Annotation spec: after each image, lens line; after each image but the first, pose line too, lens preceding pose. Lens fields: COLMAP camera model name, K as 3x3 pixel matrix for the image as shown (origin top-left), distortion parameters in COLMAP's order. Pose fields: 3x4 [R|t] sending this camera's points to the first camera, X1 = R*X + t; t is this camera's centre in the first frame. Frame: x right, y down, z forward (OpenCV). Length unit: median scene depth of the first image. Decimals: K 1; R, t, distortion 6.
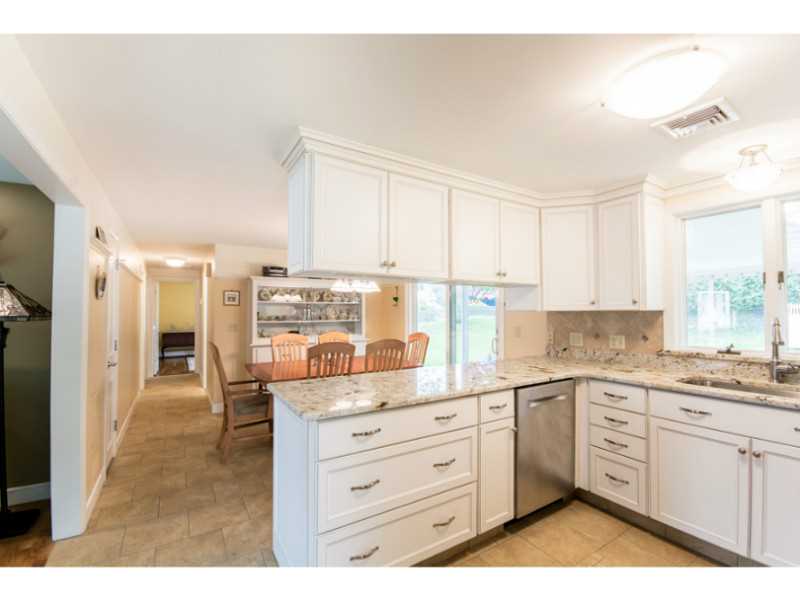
lens RADIAL K [[349.5, 0, 399.6], [0, 349.5, 307.4], [0, 0, 1]] dist [0.001555, -0.006805]
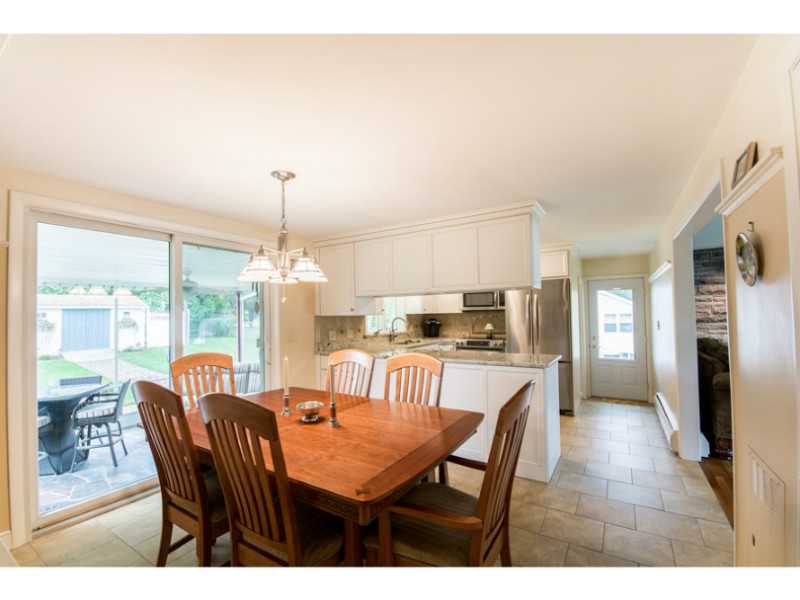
lens RADIAL K [[349.5, 0, 399.6], [0, 349.5, 307.4], [0, 0, 1]] dist [0.001555, -0.006805]
pose [[-0.426727, 0.027413, 0.903965, -1.154518], [0.006691, 0.999609, -0.027155, 0.023068], [-0.904356, -0.005540, -0.426743, 1.776251]]
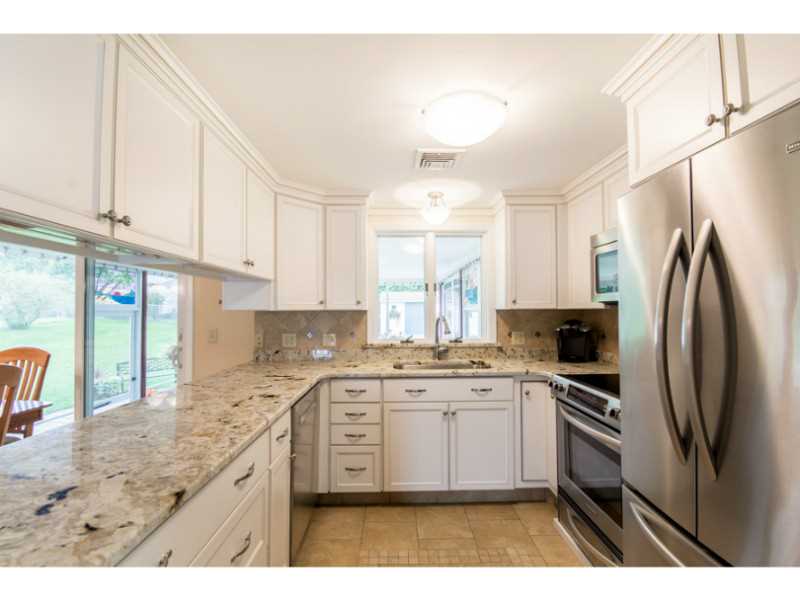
lens RADIAL K [[349.5, 0, 399.6], [0, 349.5, 307.4], [0, 0, 1]] dist [0.001555, -0.006805]
pose [[0.520059, 0.008545, 0.854088, -0.205646], [-0.008064, 0.999955, -0.005094, 0.004660], [-0.854093, -0.004238, 0.520104, 0.317630]]
